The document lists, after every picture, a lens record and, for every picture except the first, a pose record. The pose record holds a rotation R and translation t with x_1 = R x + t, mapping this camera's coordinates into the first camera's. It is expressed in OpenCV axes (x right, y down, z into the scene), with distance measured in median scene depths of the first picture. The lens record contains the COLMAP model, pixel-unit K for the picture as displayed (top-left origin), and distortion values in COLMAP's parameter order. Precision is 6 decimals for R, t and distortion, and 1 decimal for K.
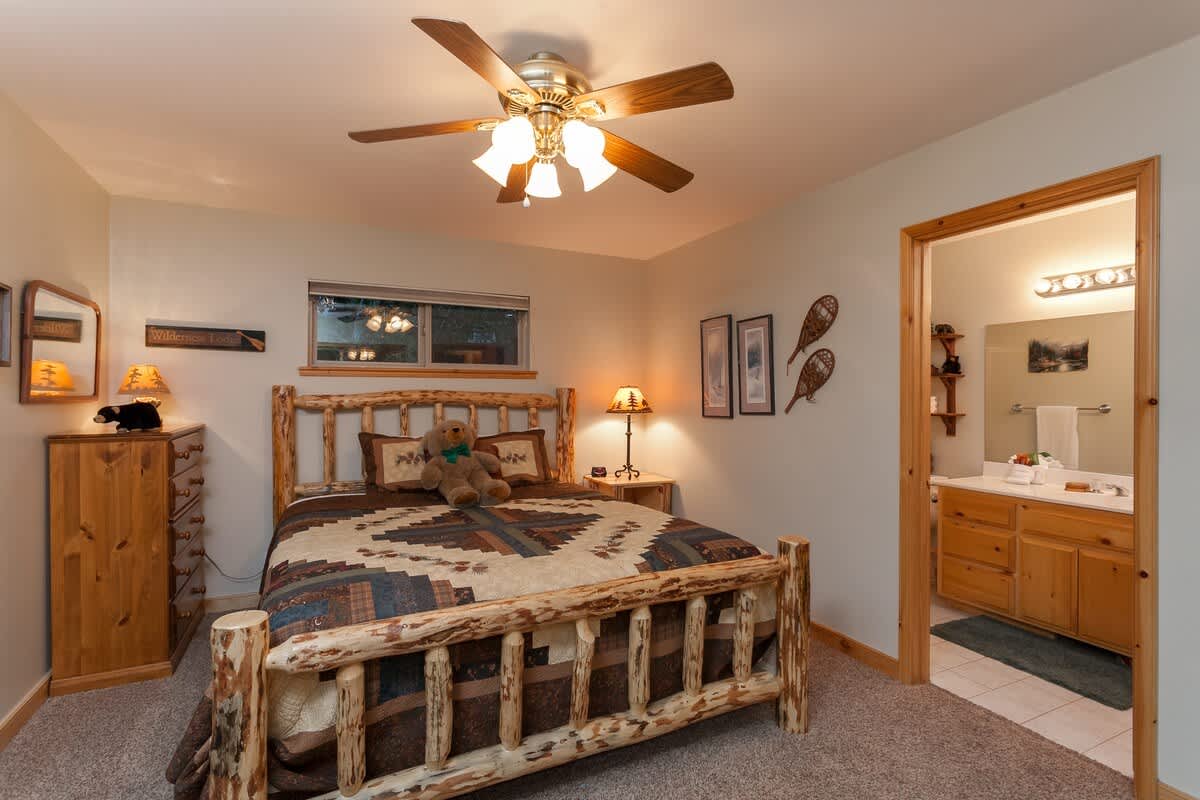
lens RADIAL K [[563.8, 0, 592.1], [0, 563.8, 398.2], [0, 0, 1]] dist [-0.001902, 0.000451]
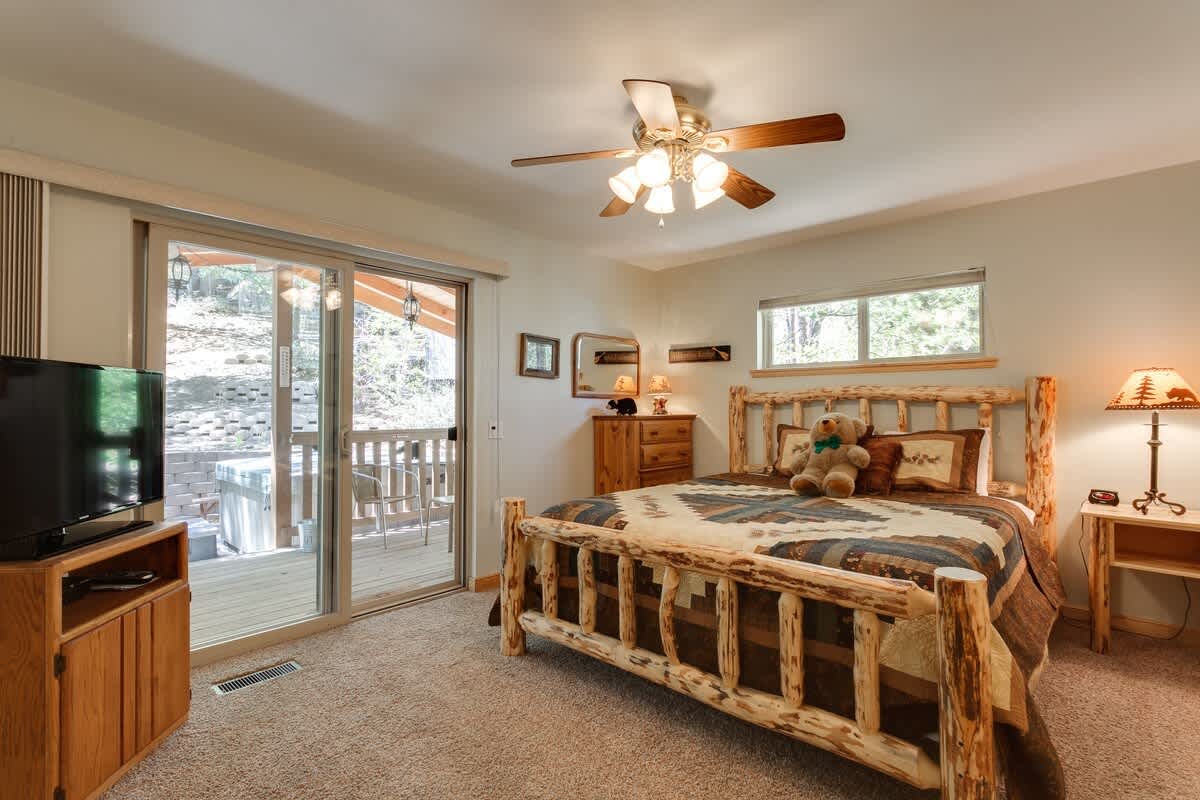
lens RADIAL K [[563.8, 0, 594.6], [0, 563.8, 402.3], [0, 0, 1]] dist [-0.001902, 0.000451]
pose [[0.369771, -0.013420, -0.929026, 0.605153], [-0.004002, 0.999863, -0.016036, 0.042472], [0.929114, 0.009648, 0.369667, 0.253725]]
